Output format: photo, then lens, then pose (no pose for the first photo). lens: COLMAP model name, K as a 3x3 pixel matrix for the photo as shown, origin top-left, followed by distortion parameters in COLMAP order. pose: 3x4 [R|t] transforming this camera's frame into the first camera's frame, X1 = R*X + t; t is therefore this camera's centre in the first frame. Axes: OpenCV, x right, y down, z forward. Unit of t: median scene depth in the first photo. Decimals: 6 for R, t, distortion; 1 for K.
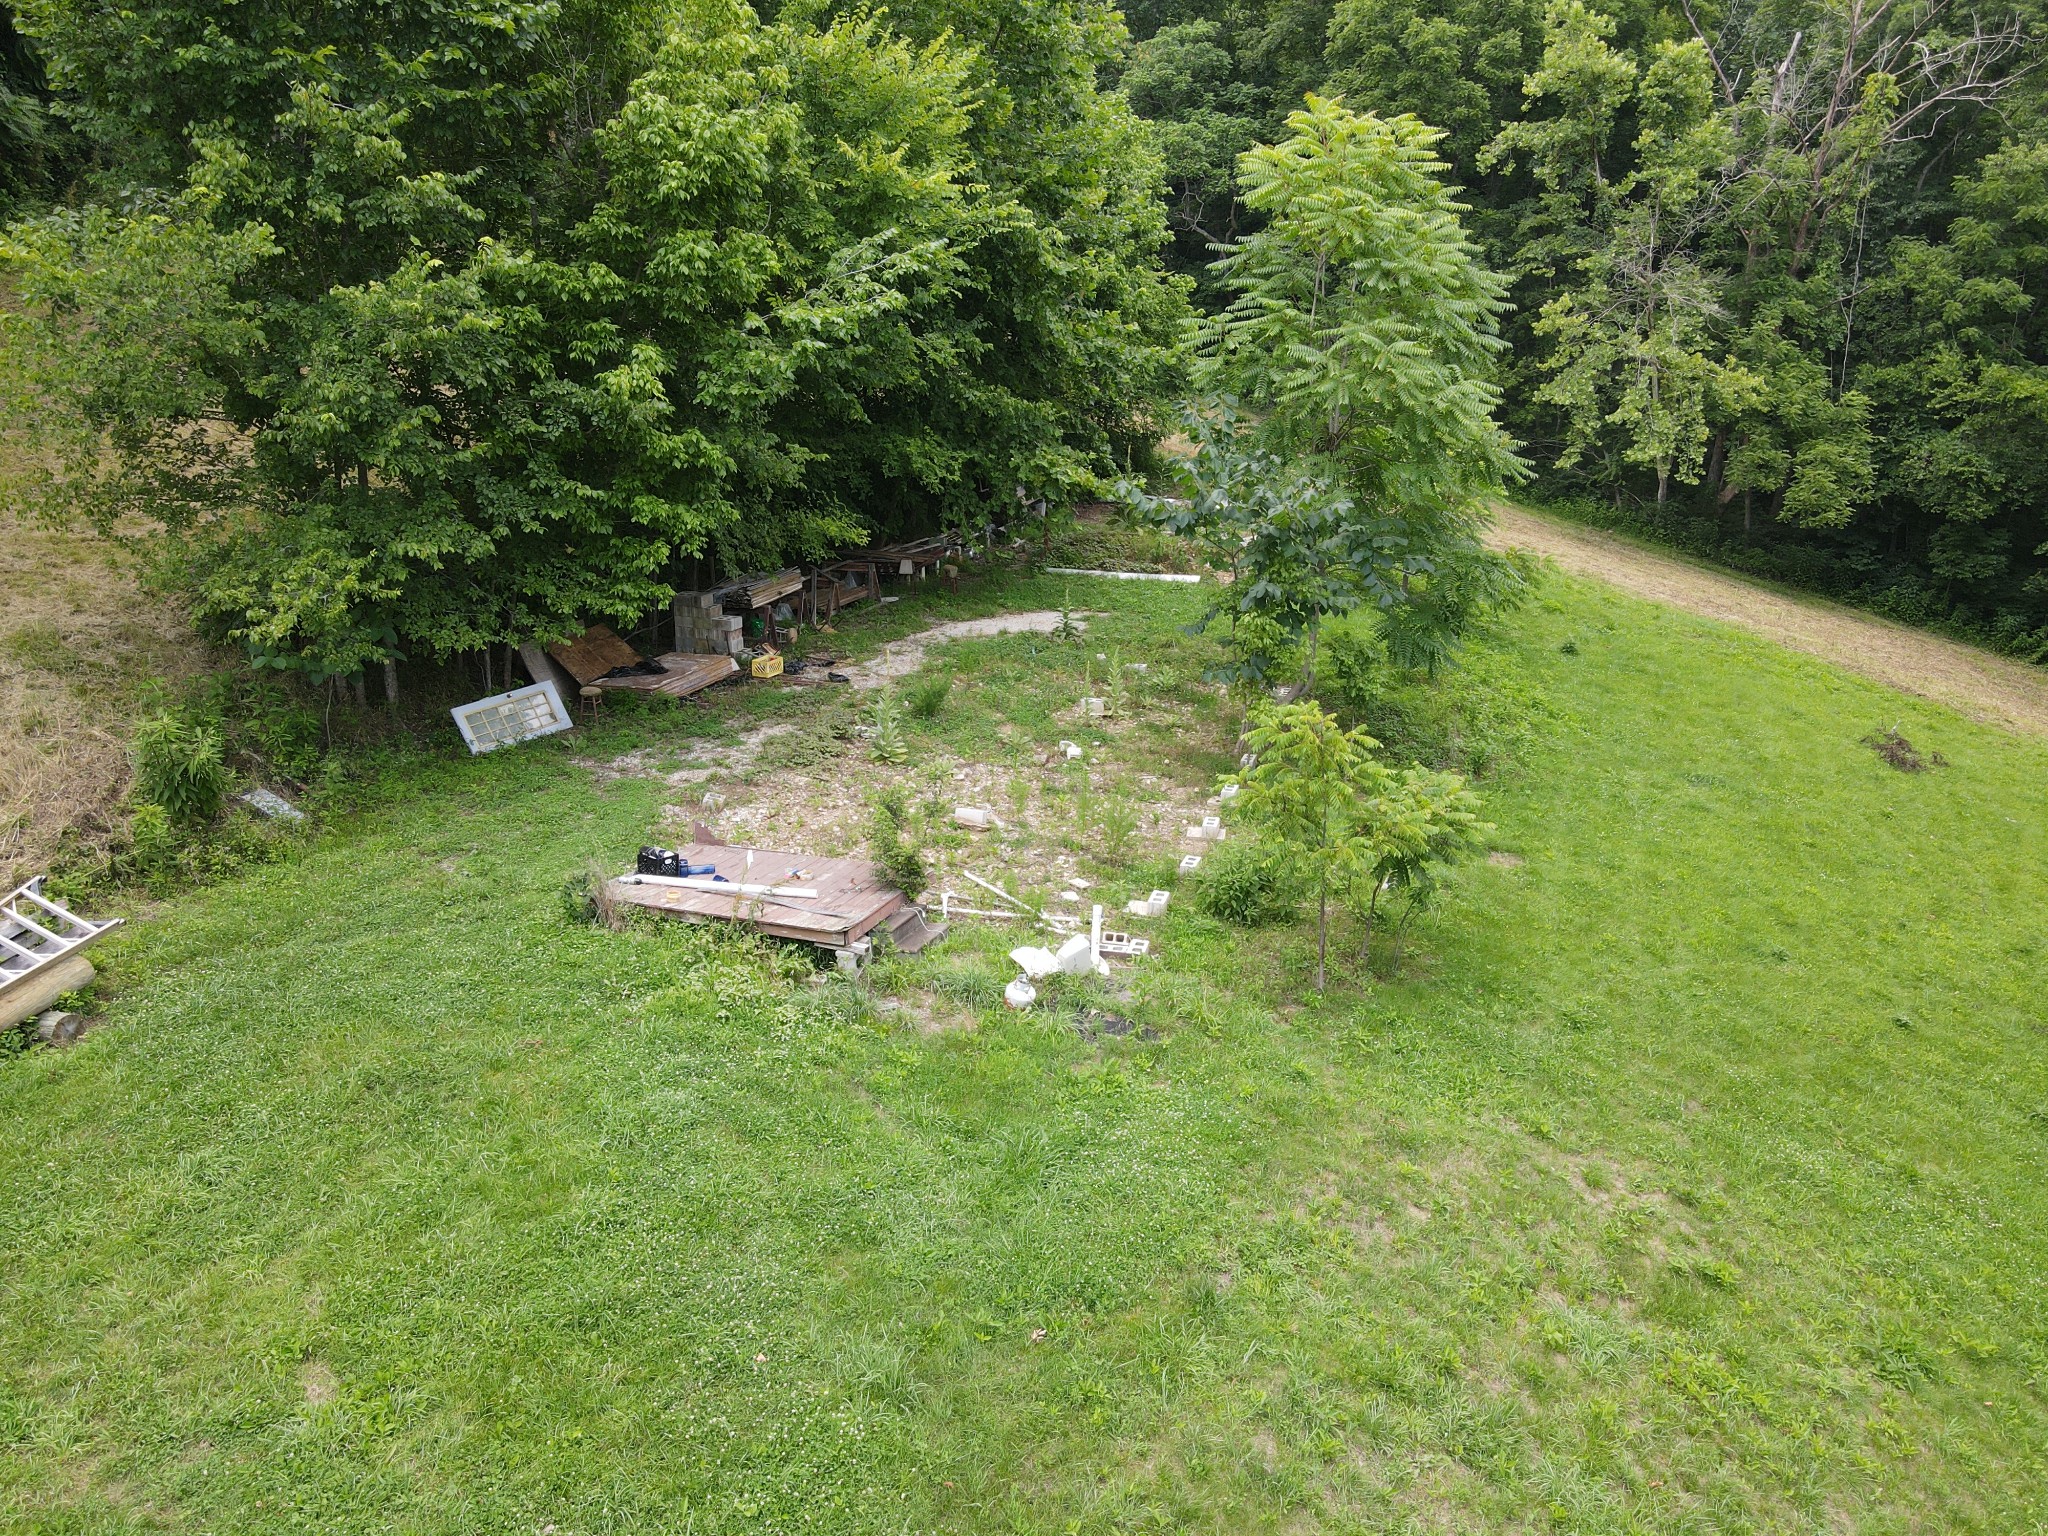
lens RADIAL K [[1503.6, 0, 1017.7], [0, 1503.6, 767.7], [0, 0, 1]] dist [-0.001122, 0.014885]
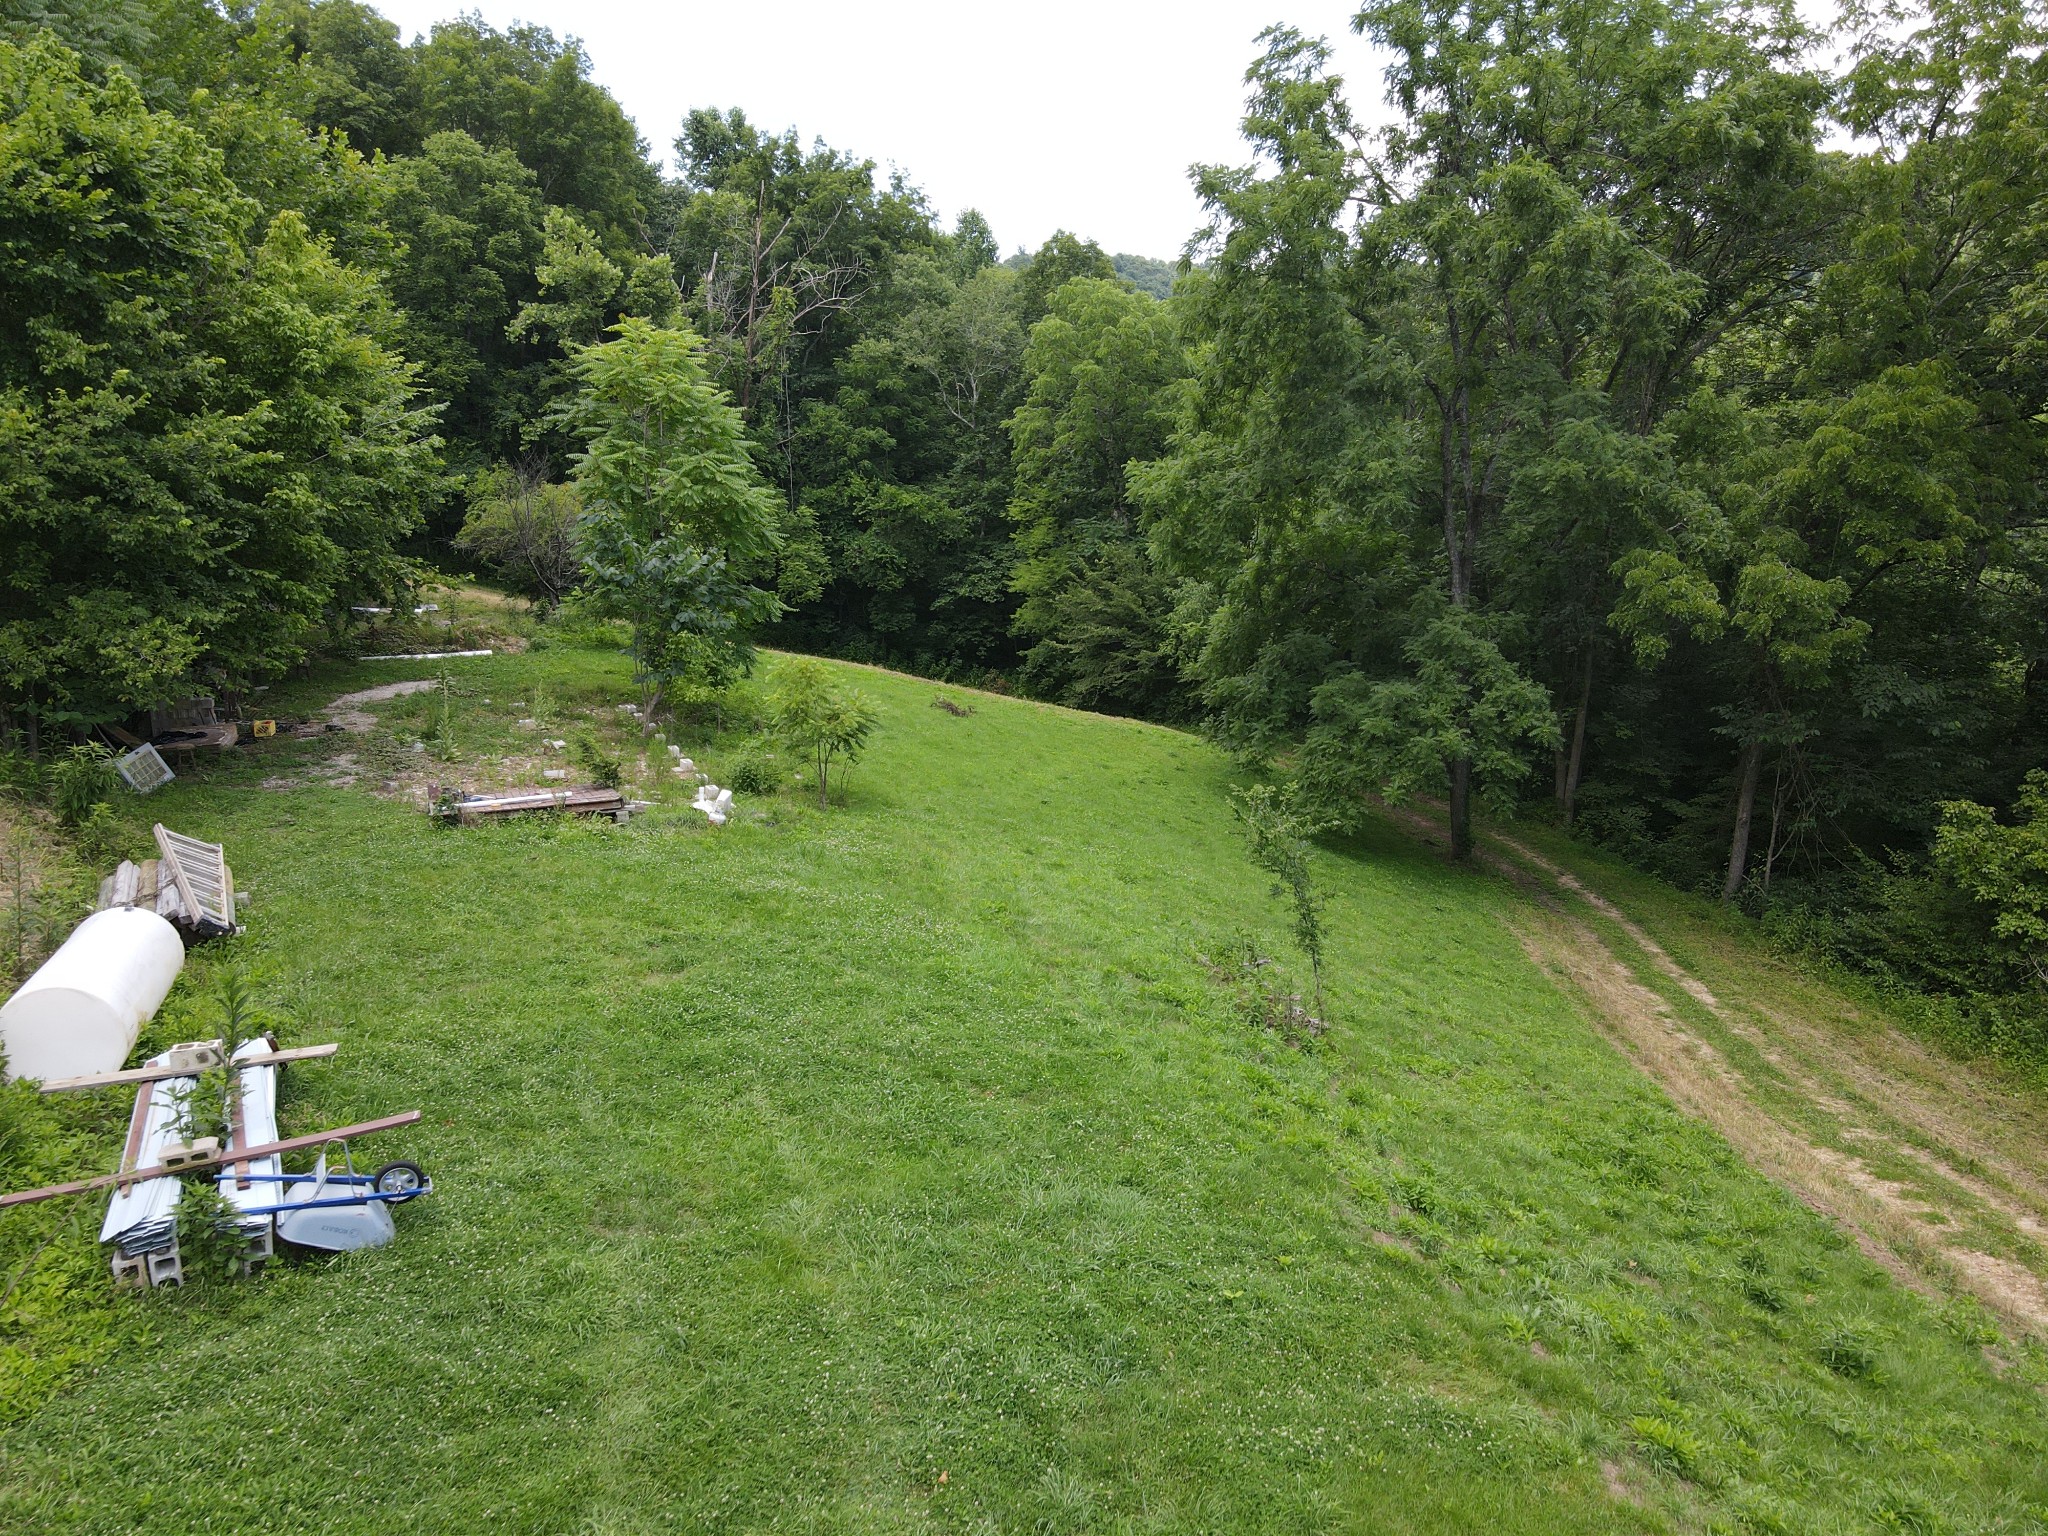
lens RADIAL K [[1503.6, 0, 1030.7], [0, 1503.6, 769.4], [0, 0, 1]] dist [-0.001122, 0.014885]
pose [[0.745362, -0.145630, 0.650559, -0.234863], [0.202640, 0.979167, -0.012980, 0.050657], [-0.635116, 0.141504, 0.759345, -0.159076]]
